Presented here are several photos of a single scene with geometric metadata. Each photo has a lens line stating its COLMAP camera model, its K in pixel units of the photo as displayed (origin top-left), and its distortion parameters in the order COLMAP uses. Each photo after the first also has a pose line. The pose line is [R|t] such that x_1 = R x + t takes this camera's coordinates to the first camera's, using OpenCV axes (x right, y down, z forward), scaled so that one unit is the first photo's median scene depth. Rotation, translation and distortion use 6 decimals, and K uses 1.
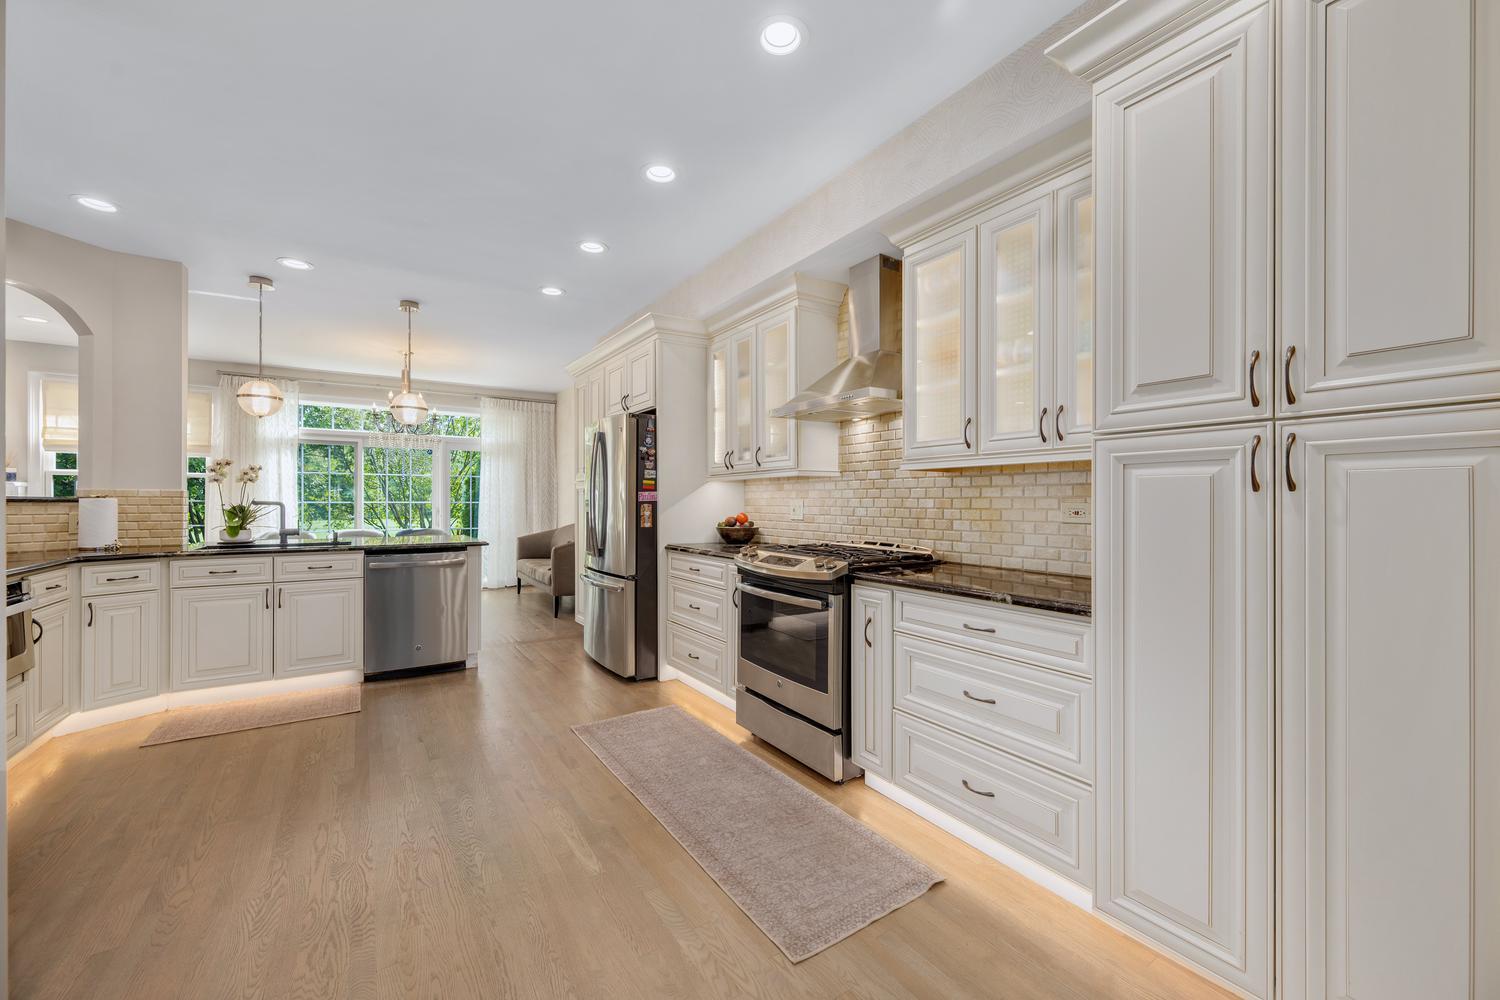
lens RADIAL K [[593.6, 0, 758.6], [0, 593.6, 499.9], [0, 0, 1]] dist [-0.002077, 0.001155]
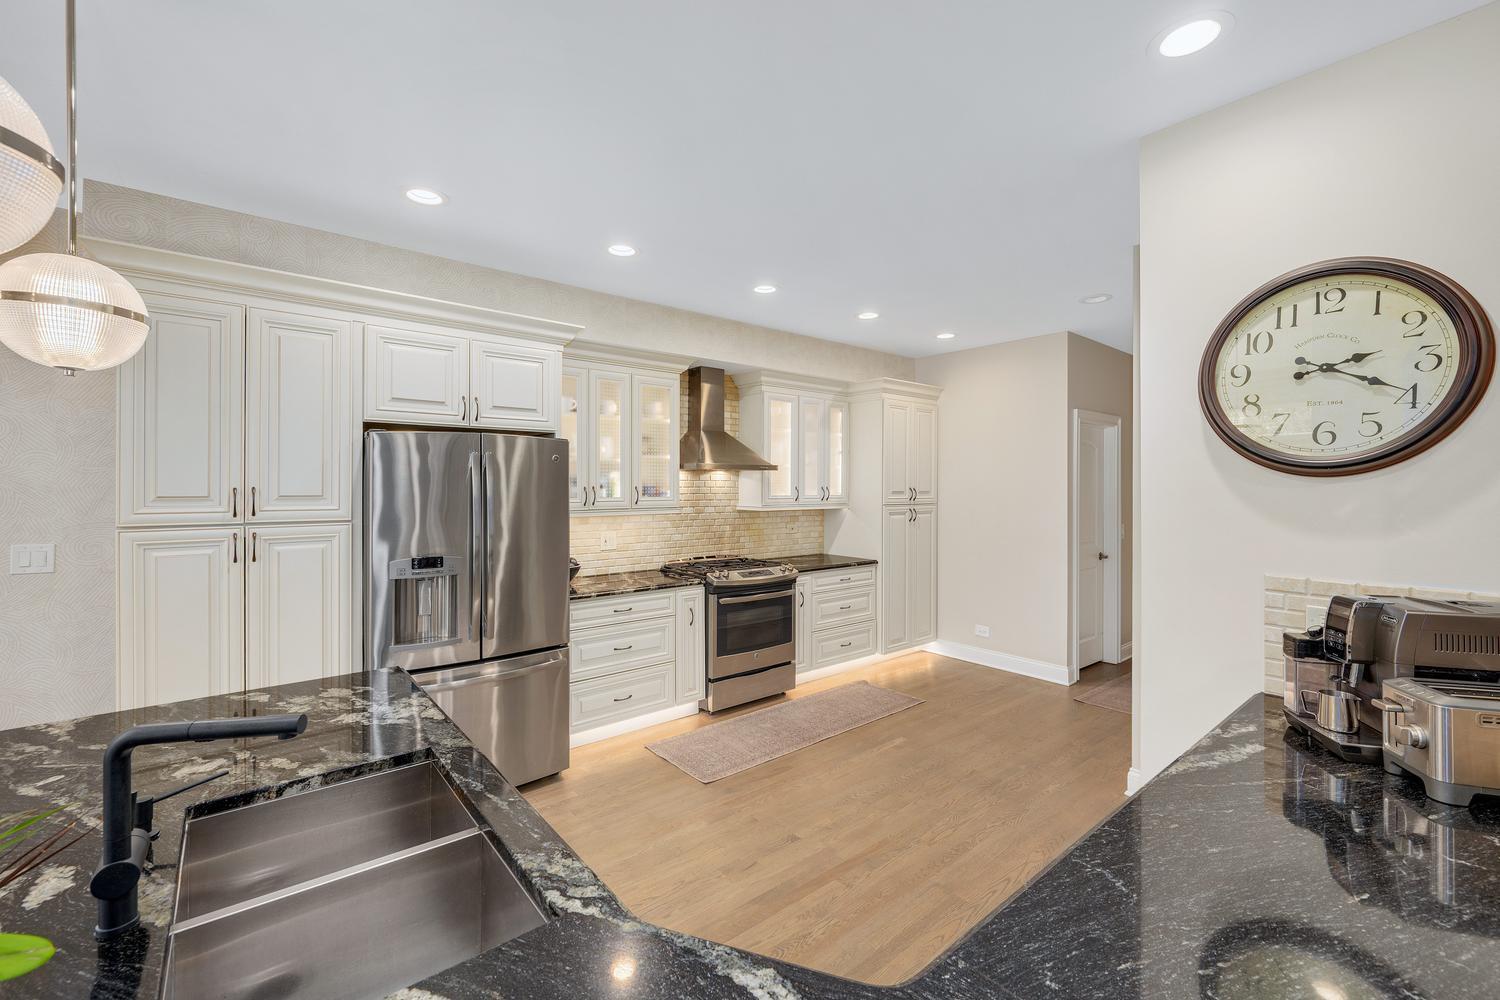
lens RADIAL K [[593.6, 0, 764.4], [0, 593.6, 492.0], [0, 0, 1]] dist [-0.002077, 0.001155]
pose [[-0.100702, -0.004759, 0.994905, -1.490471], [-0.003463, 0.999984, 0.004433, -0.112064], [-0.994911, -0.002999, -0.100717, 1.161444]]
